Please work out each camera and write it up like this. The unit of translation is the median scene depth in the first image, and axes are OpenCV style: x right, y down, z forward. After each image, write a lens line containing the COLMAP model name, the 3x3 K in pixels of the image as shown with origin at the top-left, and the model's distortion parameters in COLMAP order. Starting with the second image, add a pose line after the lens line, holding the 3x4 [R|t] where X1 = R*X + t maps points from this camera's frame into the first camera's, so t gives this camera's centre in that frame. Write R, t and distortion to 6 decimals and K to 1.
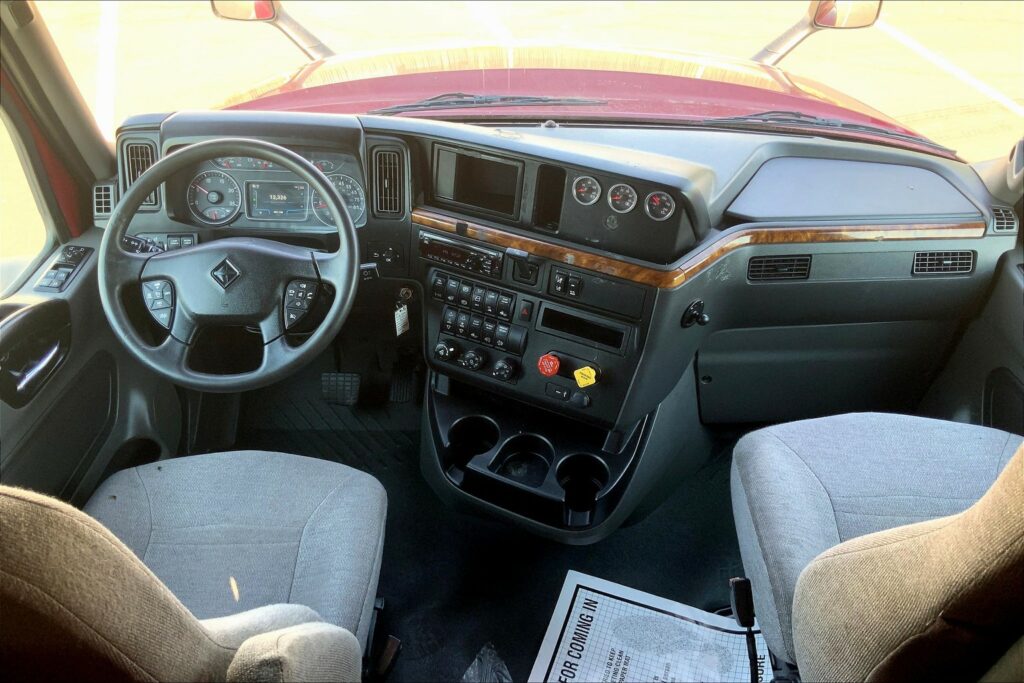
lens RADIAL K [[847.5, 0, 517.6], [0, 847.5, 345.8], [0, 0, 1]] dist [0.075600, -0.149110]
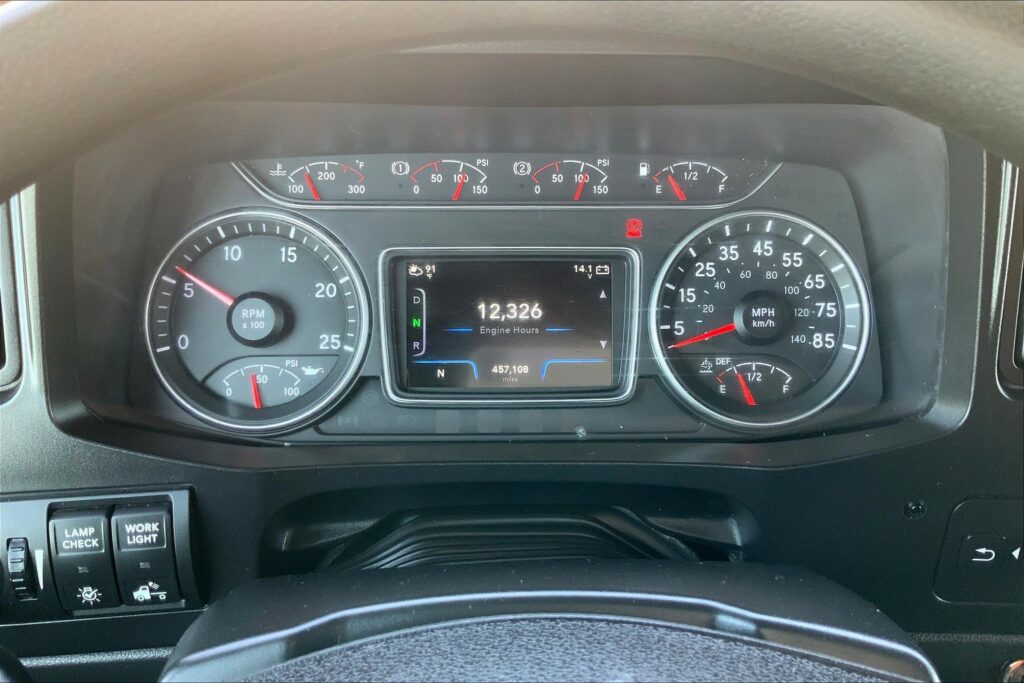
lens RADIAL K [[847.5, 0, 511.3], [0, 847.5, 343.3], [0, 0, 1]] dist [0.075600, -0.149110]
pose [[0.999076, -0.029158, 0.031579, -0.304039], [0.032234, 0.994288, -0.101742, -0.146489], [-0.028432, 0.102666, 0.994309, 0.792233]]
